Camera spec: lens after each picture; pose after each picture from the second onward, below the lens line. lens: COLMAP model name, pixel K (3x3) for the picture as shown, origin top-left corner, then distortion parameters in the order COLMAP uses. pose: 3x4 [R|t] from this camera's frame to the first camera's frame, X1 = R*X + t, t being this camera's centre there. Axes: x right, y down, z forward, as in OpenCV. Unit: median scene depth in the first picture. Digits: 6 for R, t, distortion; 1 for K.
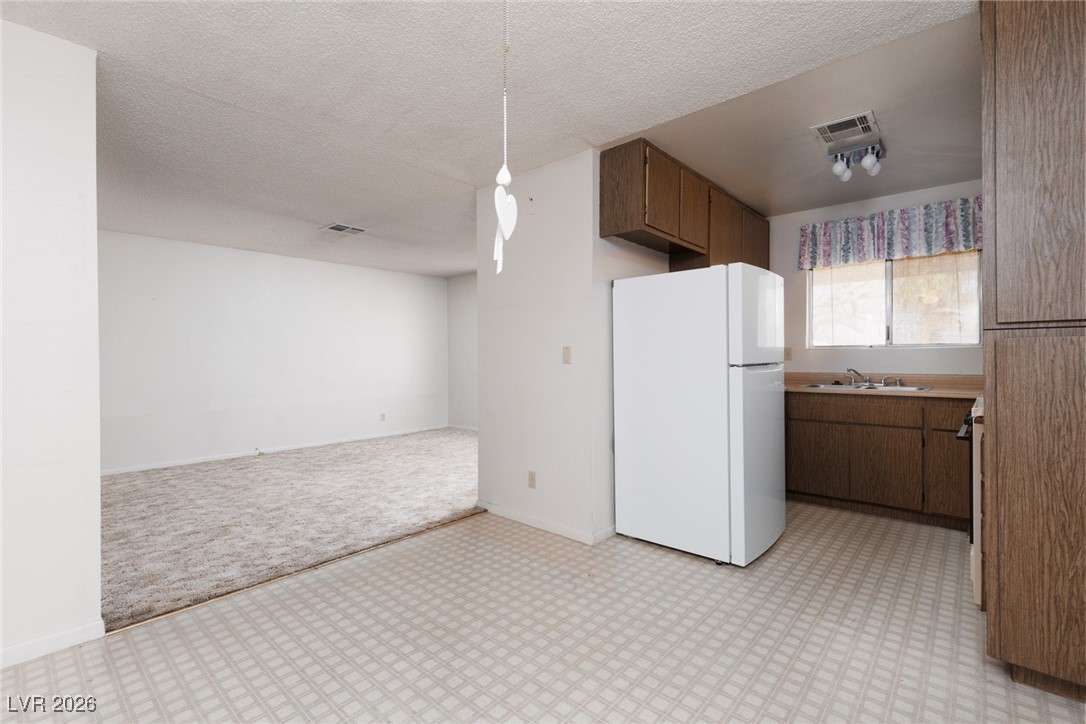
lens RADIAL K [[489.7, 0, 547.7], [0, 489.7, 359.0], [0, 0, 1]] dist [0.010123, -0.001869]
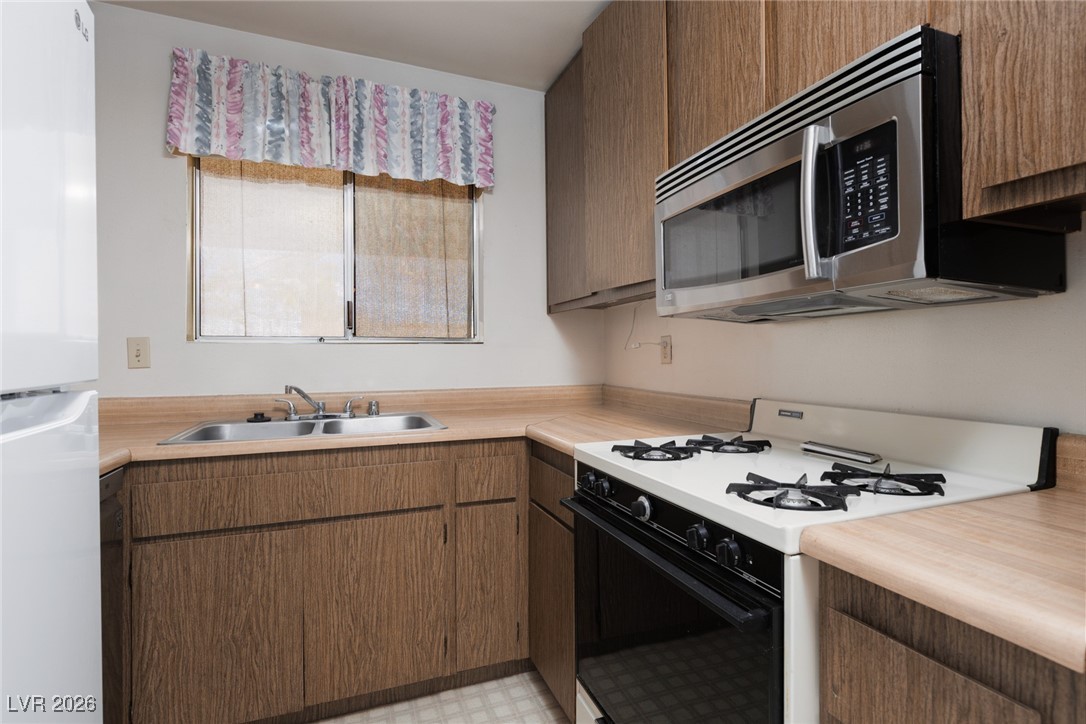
lens RADIAL K [[523.6, 0, 547.8], [0, 523.6, 357.6], [0, 0, 1]] dist [-0.004771, -0.000277]
pose [[0.449265, -0.000612, 0.893398, 0.296201], [0.002528, 0.999997, -0.000586, -0.005240], [-0.893395, 0.002521, 0.449265, 0.582016]]
